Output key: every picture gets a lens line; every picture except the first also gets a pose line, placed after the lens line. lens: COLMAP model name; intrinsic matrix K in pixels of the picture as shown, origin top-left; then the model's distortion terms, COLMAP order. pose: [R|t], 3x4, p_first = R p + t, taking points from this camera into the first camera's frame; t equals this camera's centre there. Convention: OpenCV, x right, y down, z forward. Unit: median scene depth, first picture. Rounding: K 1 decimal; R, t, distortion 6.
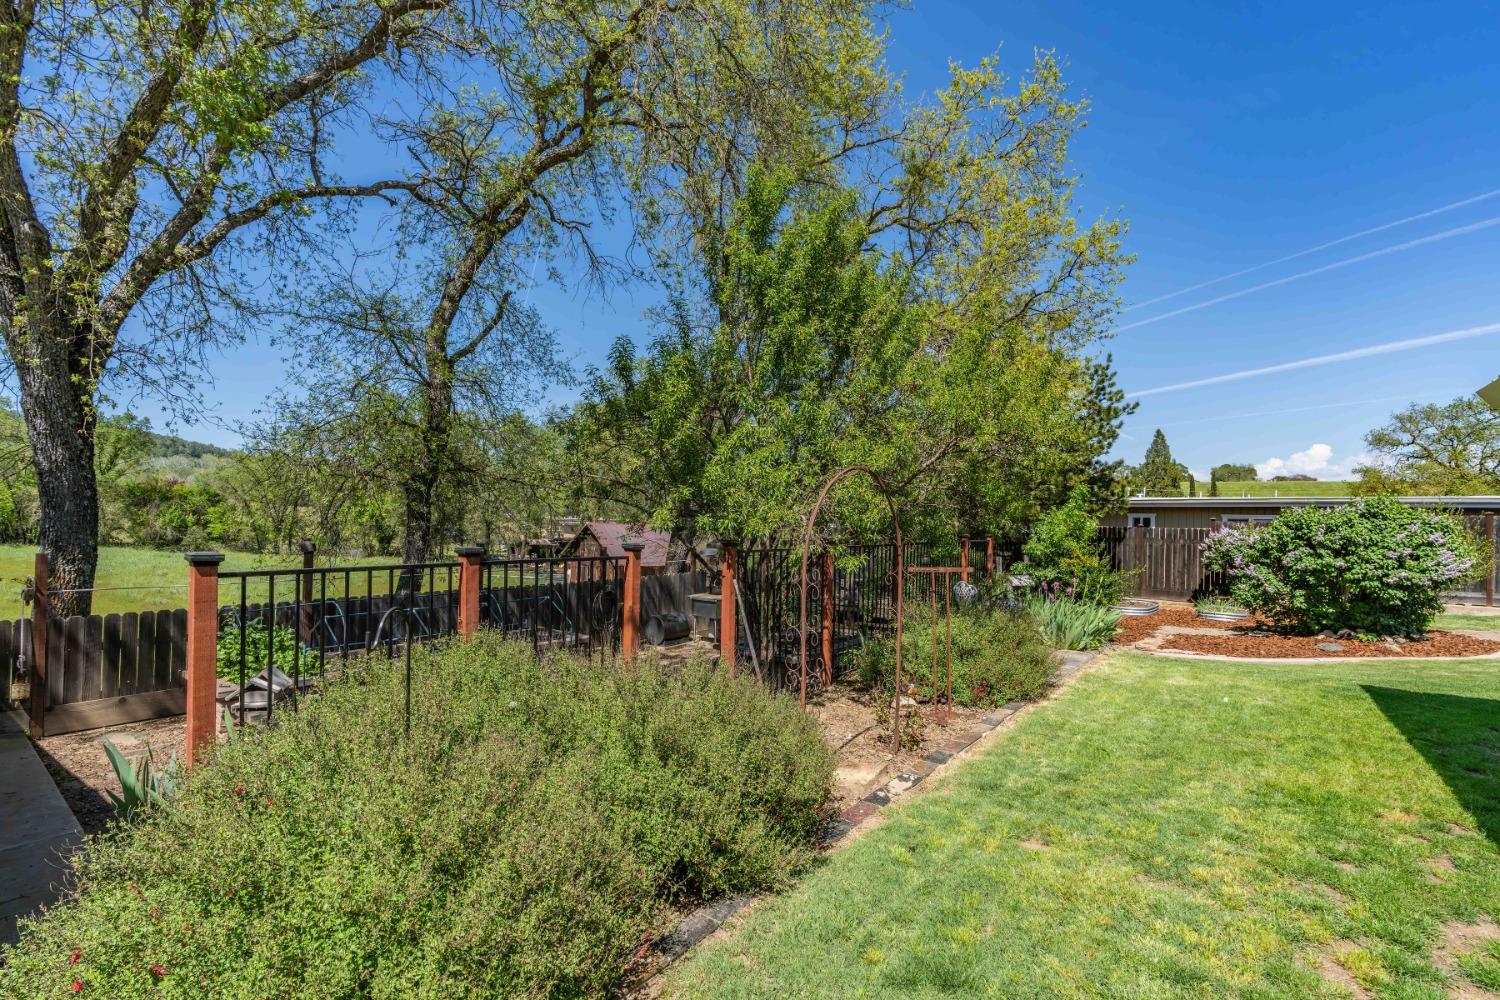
lens RADIAL K [[659.6, 0, 746.0], [0, 659.6, 506.6], [0, 0, 1]] dist [-0.013584, -0.000276]
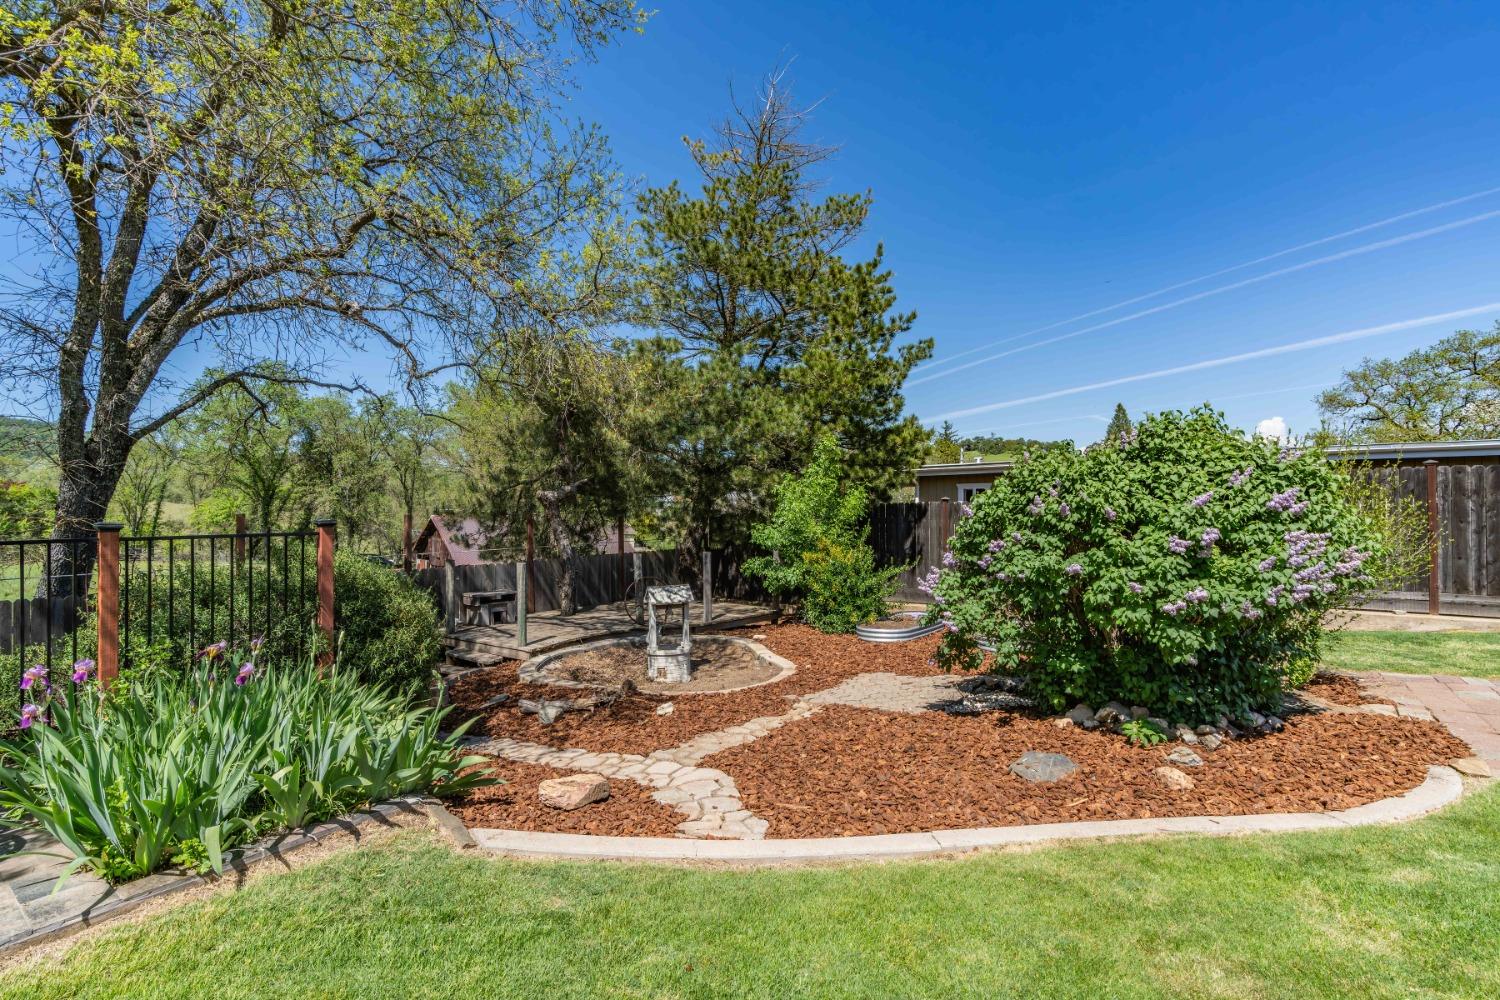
lens RADIAL K [[682.0, 0, 733.3], [0, 682.0, 503.4], [0, 0, 1]] dist [-0.011731, 0.000406]
pose [[0.998996, -0.028648, 0.034432, 0.633192], [0.028249, 0.999529, 0.012006, 0.031662], [-0.034760, -0.011022, 0.999335, 0.525409]]
